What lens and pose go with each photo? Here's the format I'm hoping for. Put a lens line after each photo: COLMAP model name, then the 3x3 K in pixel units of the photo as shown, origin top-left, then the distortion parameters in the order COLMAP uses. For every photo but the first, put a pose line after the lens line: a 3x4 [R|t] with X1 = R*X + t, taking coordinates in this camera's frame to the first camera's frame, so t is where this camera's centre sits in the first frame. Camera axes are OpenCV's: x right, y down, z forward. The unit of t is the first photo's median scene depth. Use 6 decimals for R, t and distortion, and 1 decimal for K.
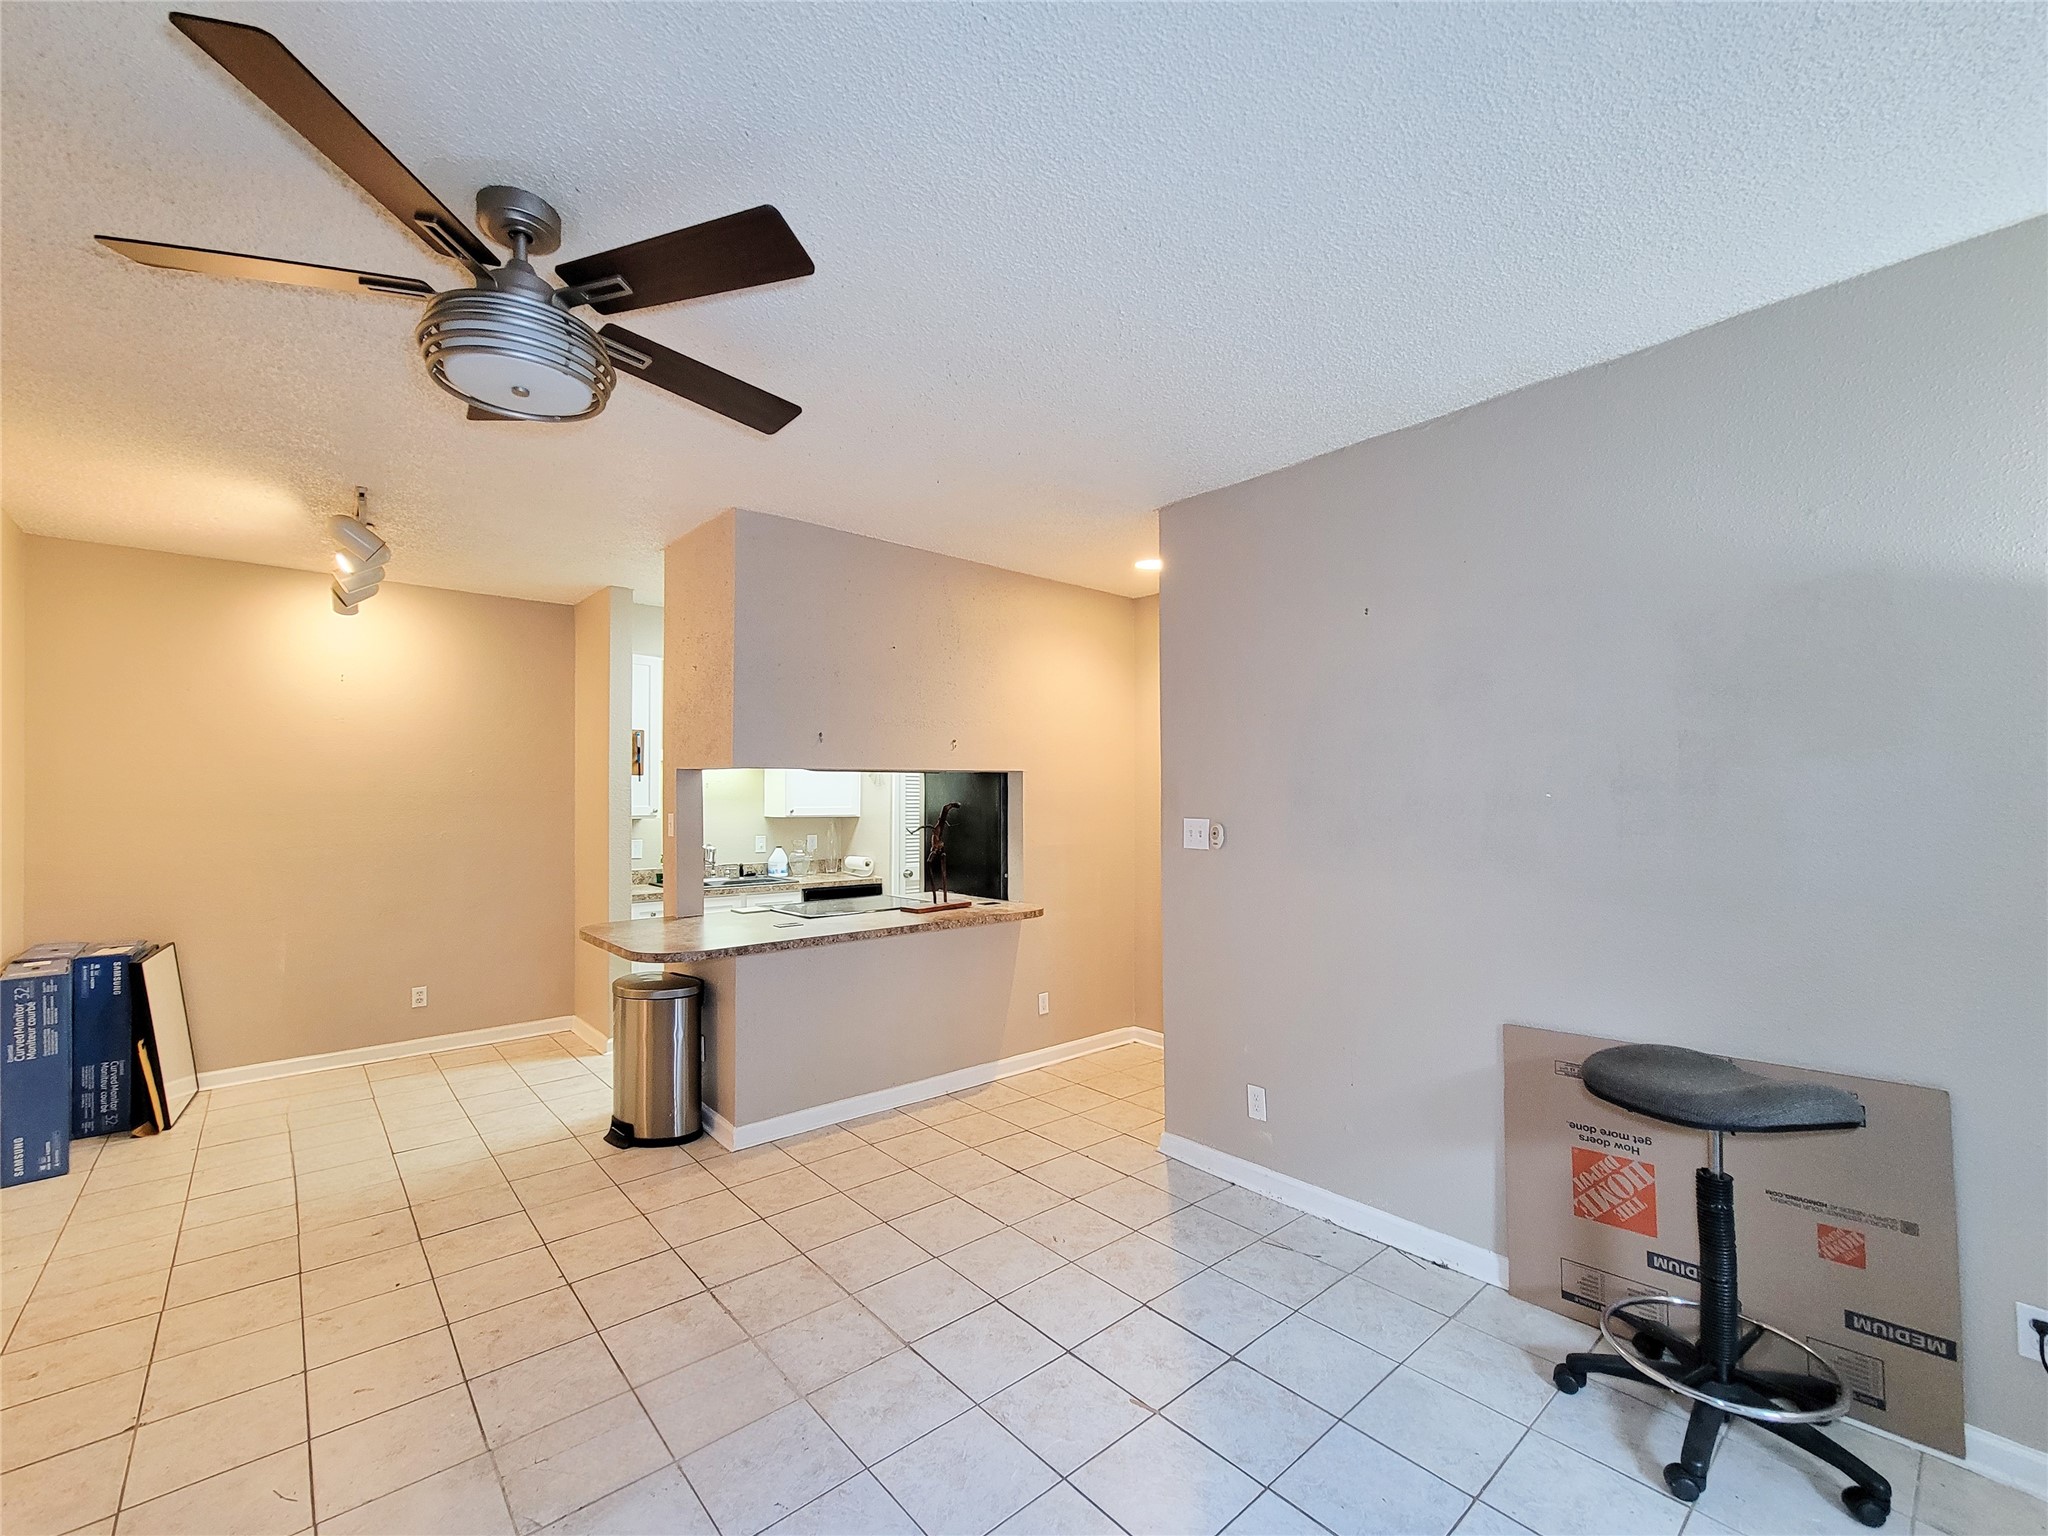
lens RADIAL K [[857.5, 0, 1049.6], [0, 857.5, 793.5], [0, 0, 1]] dist [-0.001940, -0.000371]
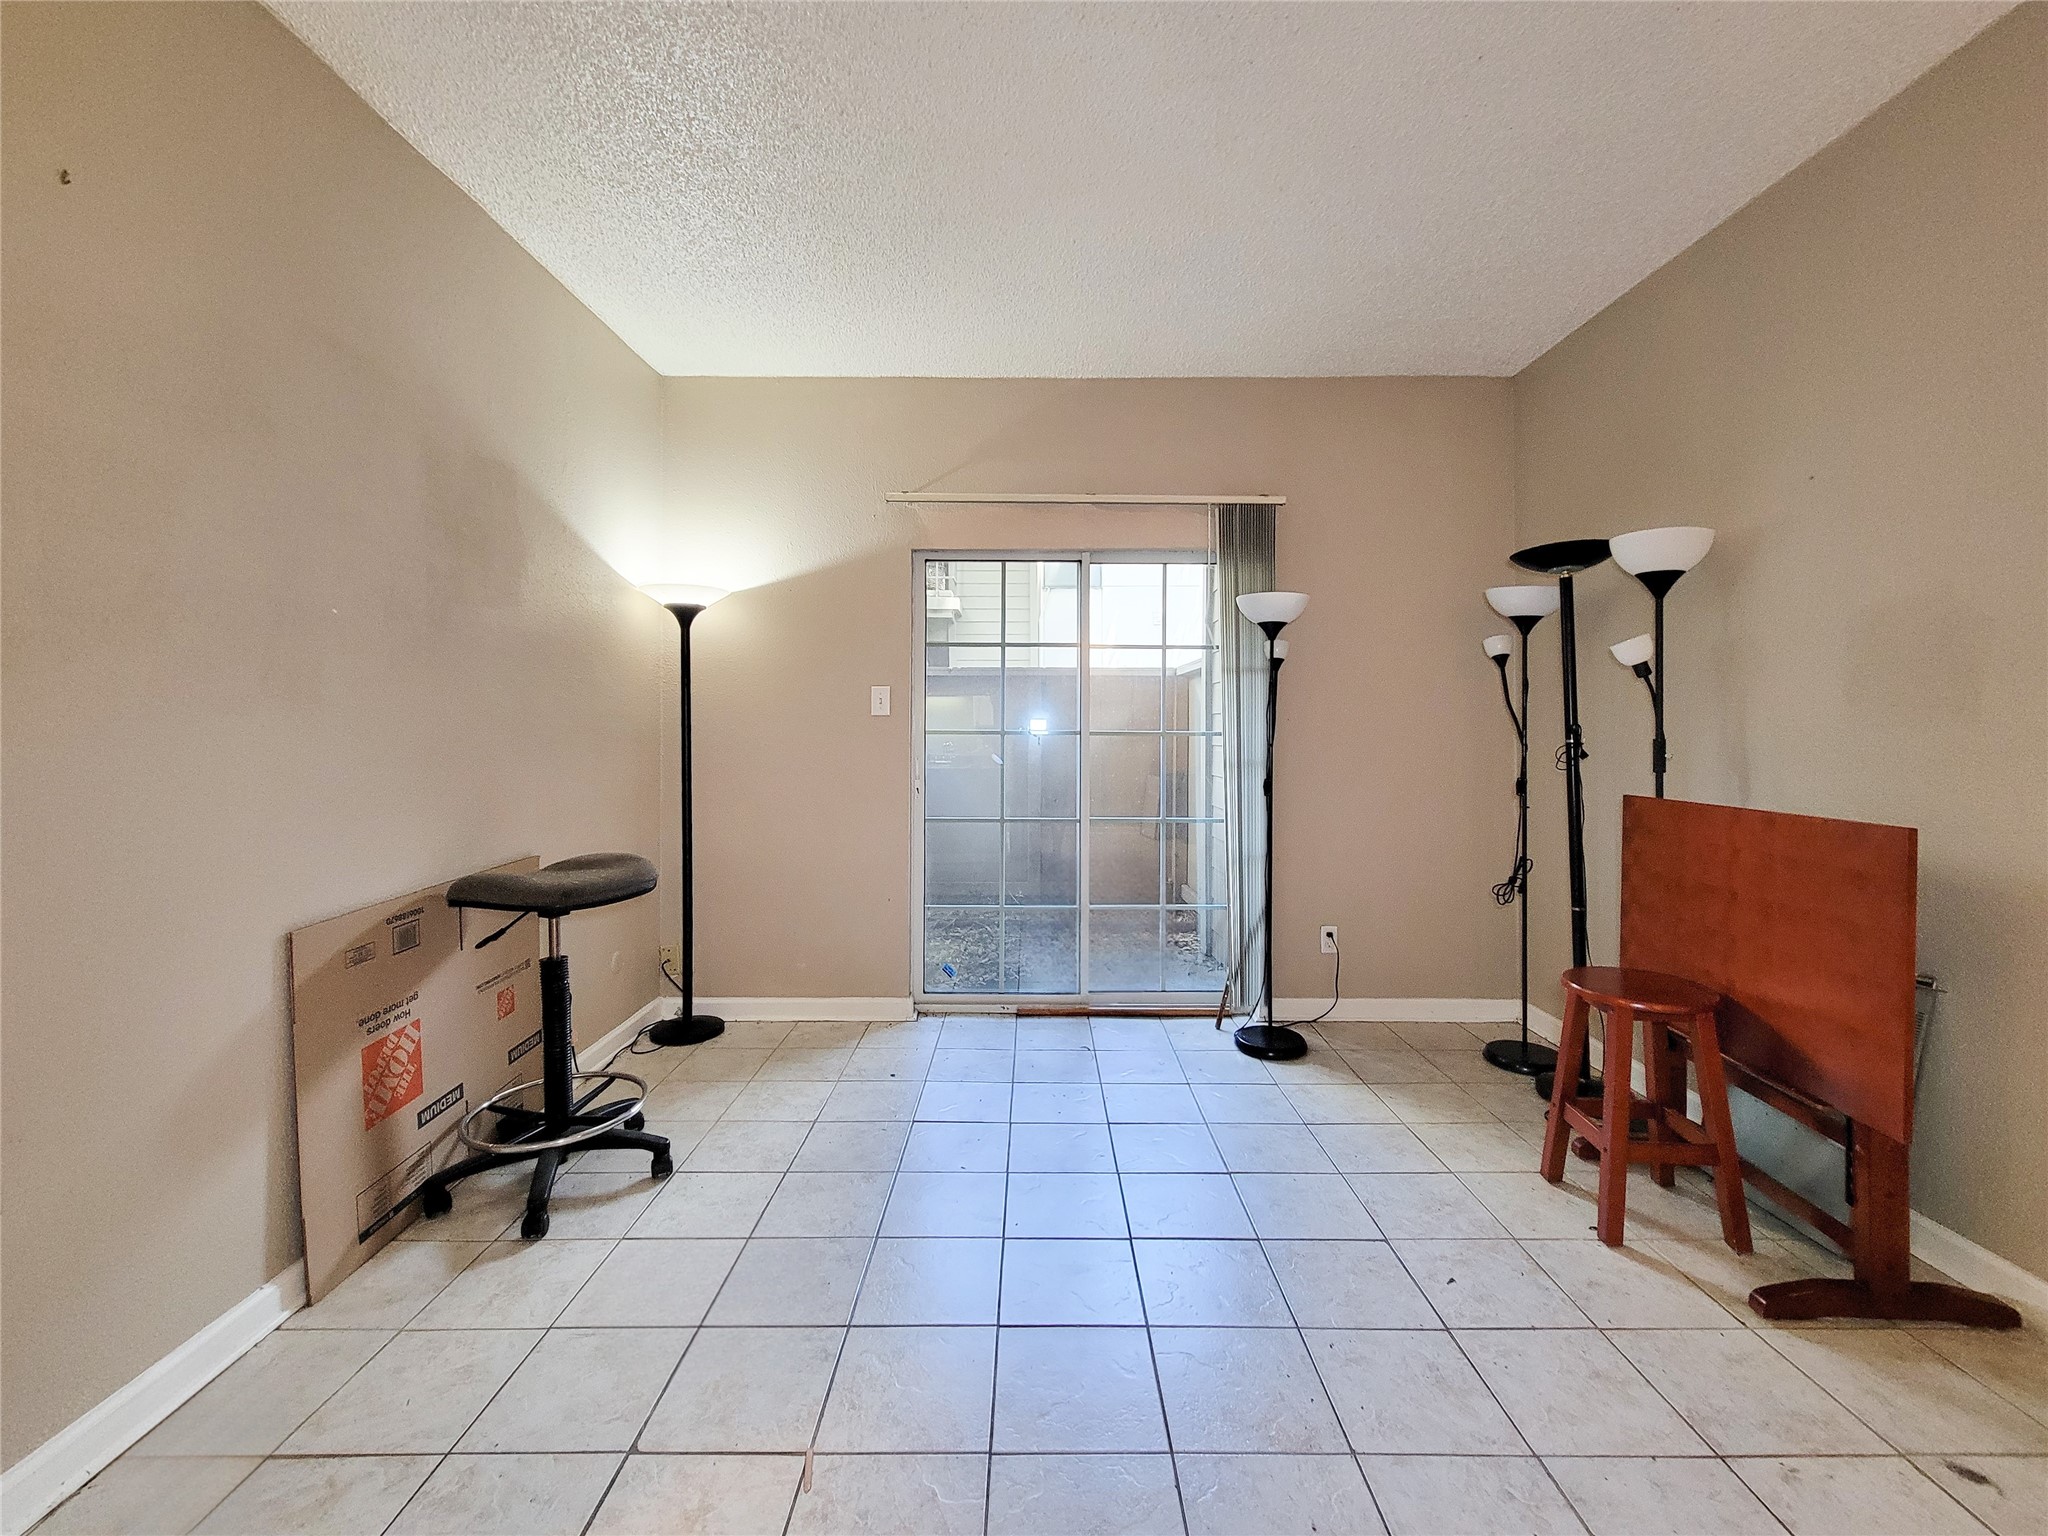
lens RADIAL K [[857.5, 0, 1025.1], [0, 857.5, 728.5], [0, 0, 1]] dist [0.000763, 0.000159]
pose [[-0.732847, 0.006069, 0.680366, -0.272441], [0.004360, 0.999982, -0.004224, 0.077987], [-0.680380, -0.000129, -0.732860, 0.790346]]
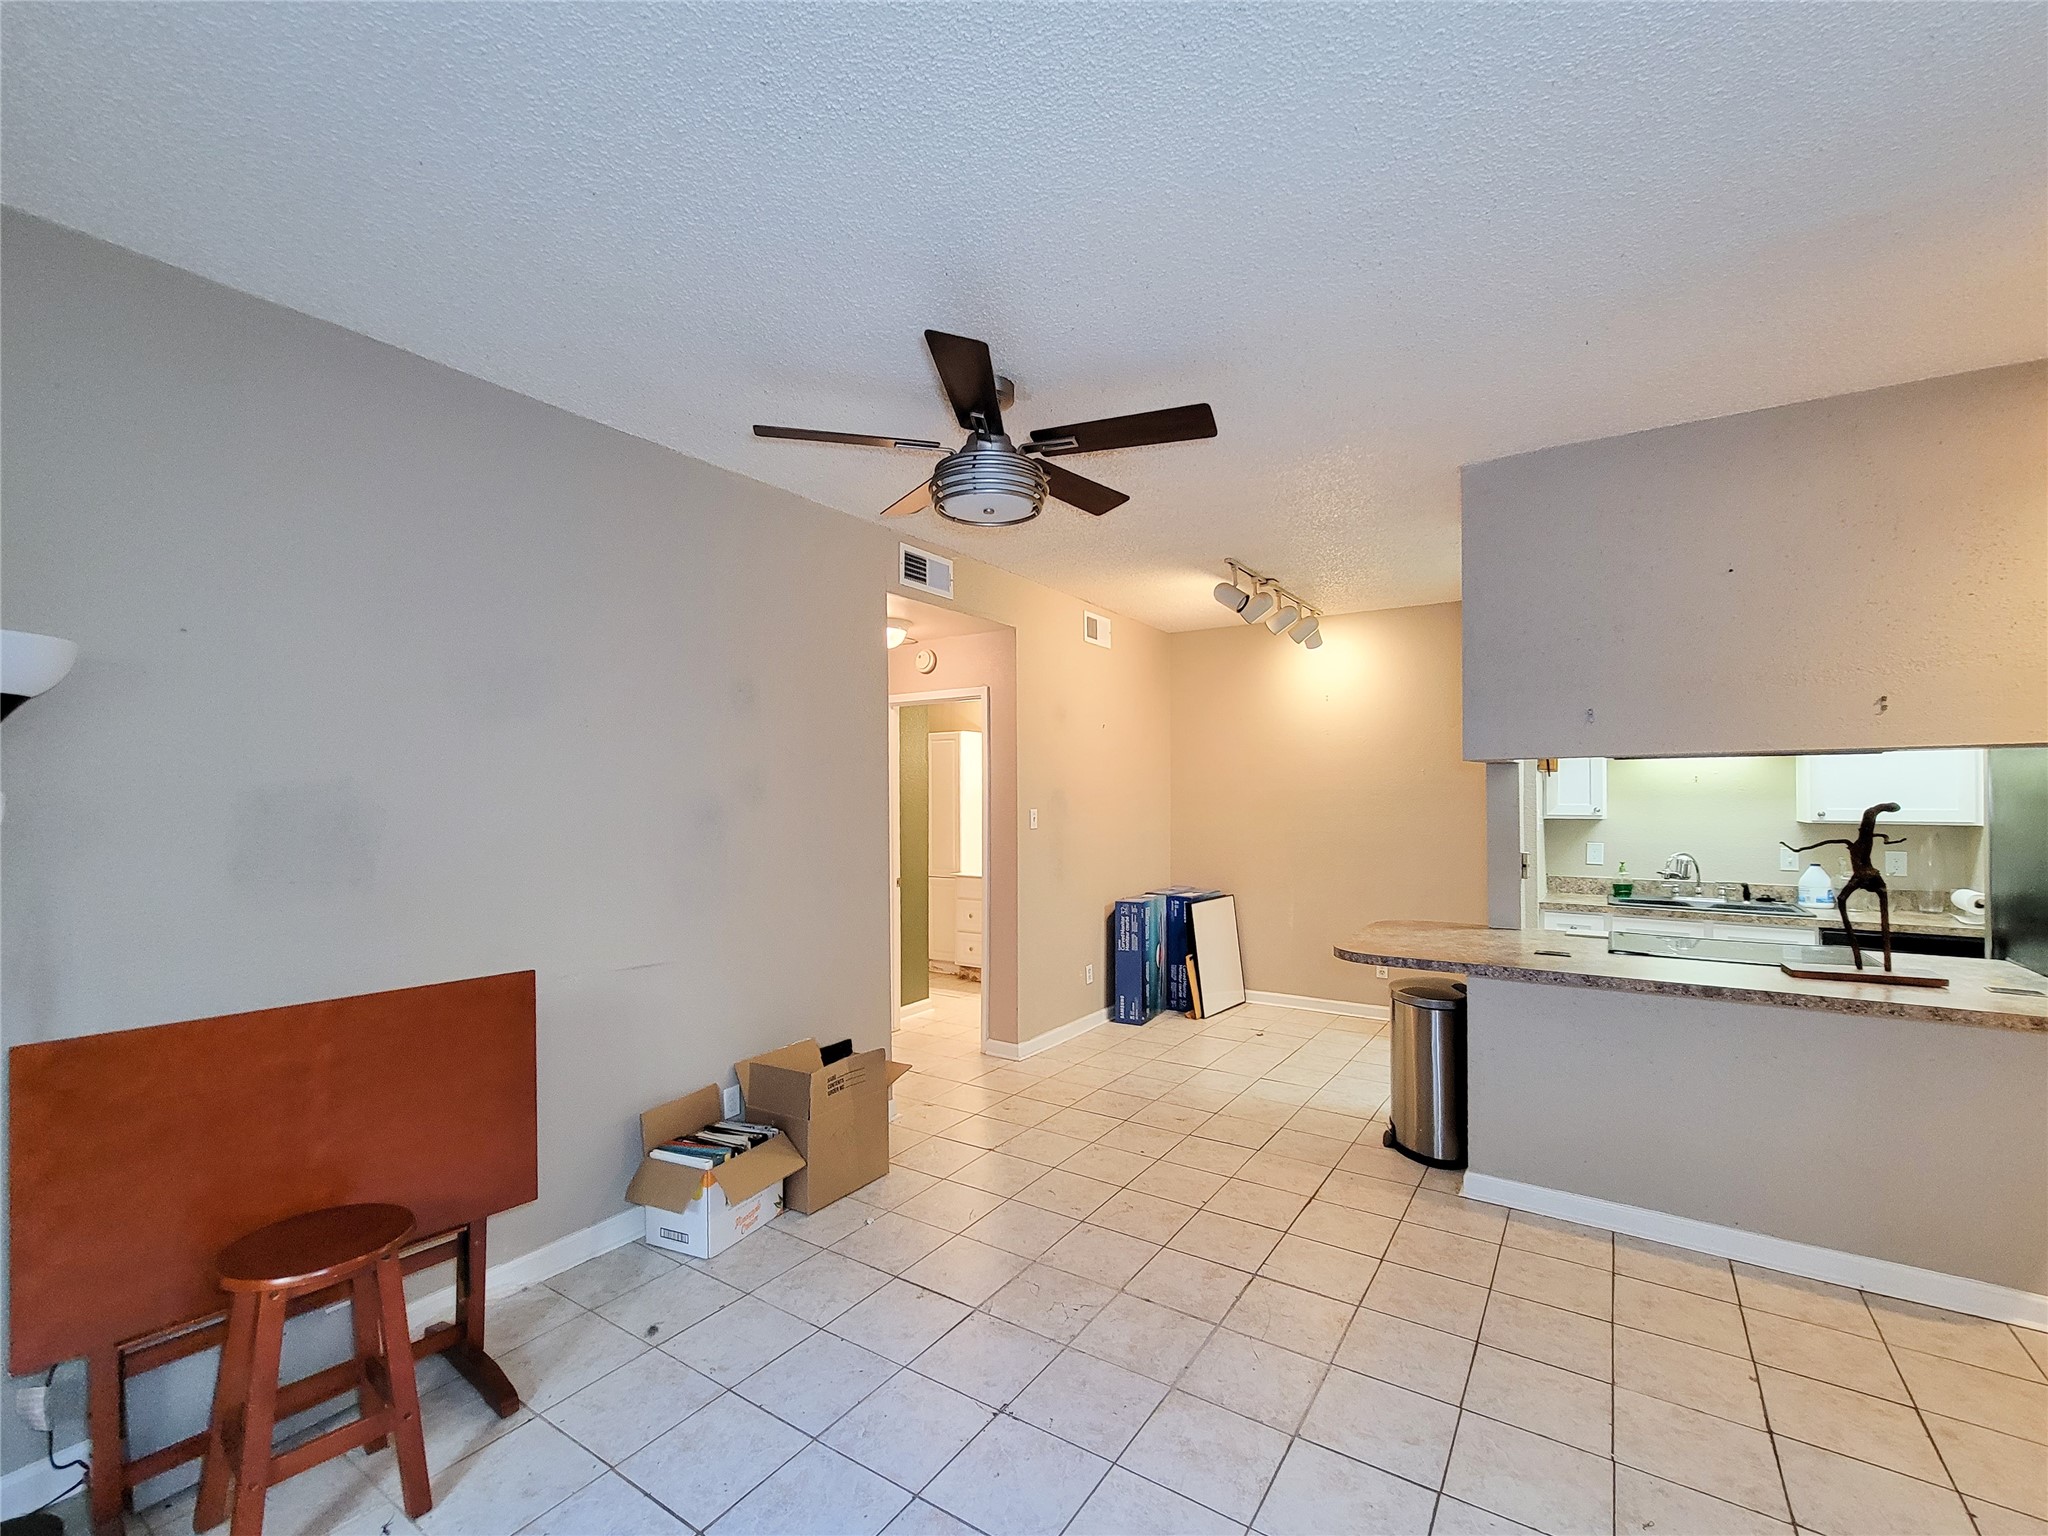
lens RADIAL K [[892.1, 0, 1023.6], [0, 892.1, 796.9], [0, 0, 1]] dist [-0.003073, -0.000597]
pose [[0.238787, 0.001055, -0.971071, 0.398759], [0.003683, 0.999991, 0.001992, 0.005341], [0.971065, -0.004052, 0.238781, 0.339745]]
